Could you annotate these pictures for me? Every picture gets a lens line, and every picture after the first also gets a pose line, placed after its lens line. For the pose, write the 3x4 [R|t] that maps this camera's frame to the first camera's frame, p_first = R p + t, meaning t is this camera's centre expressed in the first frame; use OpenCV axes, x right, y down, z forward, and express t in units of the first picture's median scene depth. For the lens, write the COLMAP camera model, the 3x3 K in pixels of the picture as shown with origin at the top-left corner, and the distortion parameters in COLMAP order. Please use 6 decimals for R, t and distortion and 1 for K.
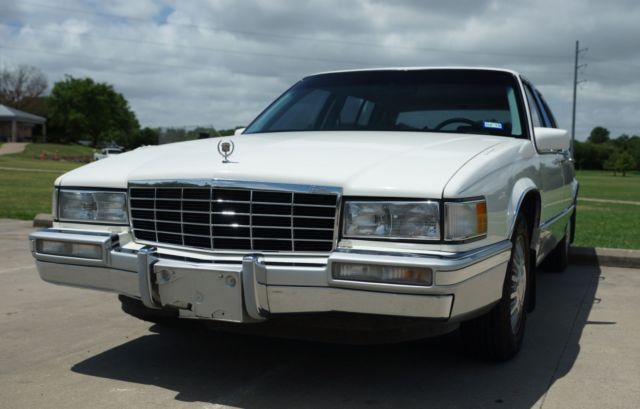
lens RADIAL K [[689.7, 0, 319.8], [0, 689.7, 206.0], [0, 0, 1]] dist [-0.010526, 0.000000]
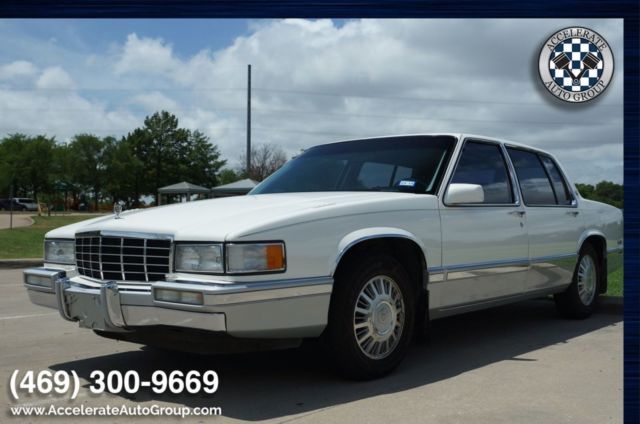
lens RADIAL K [[677.3, 0, 321.7], [0, 677.3, 211.4], [0, 0, 1]] dist [-0.030893, 0.000000]
pose [[0.945903, -0.024611, -0.323514, 0.728219], [-0.003477, 0.996293, -0.085958, 0.040759], [0.324430, 0.082433, 0.942311, -0.164599]]
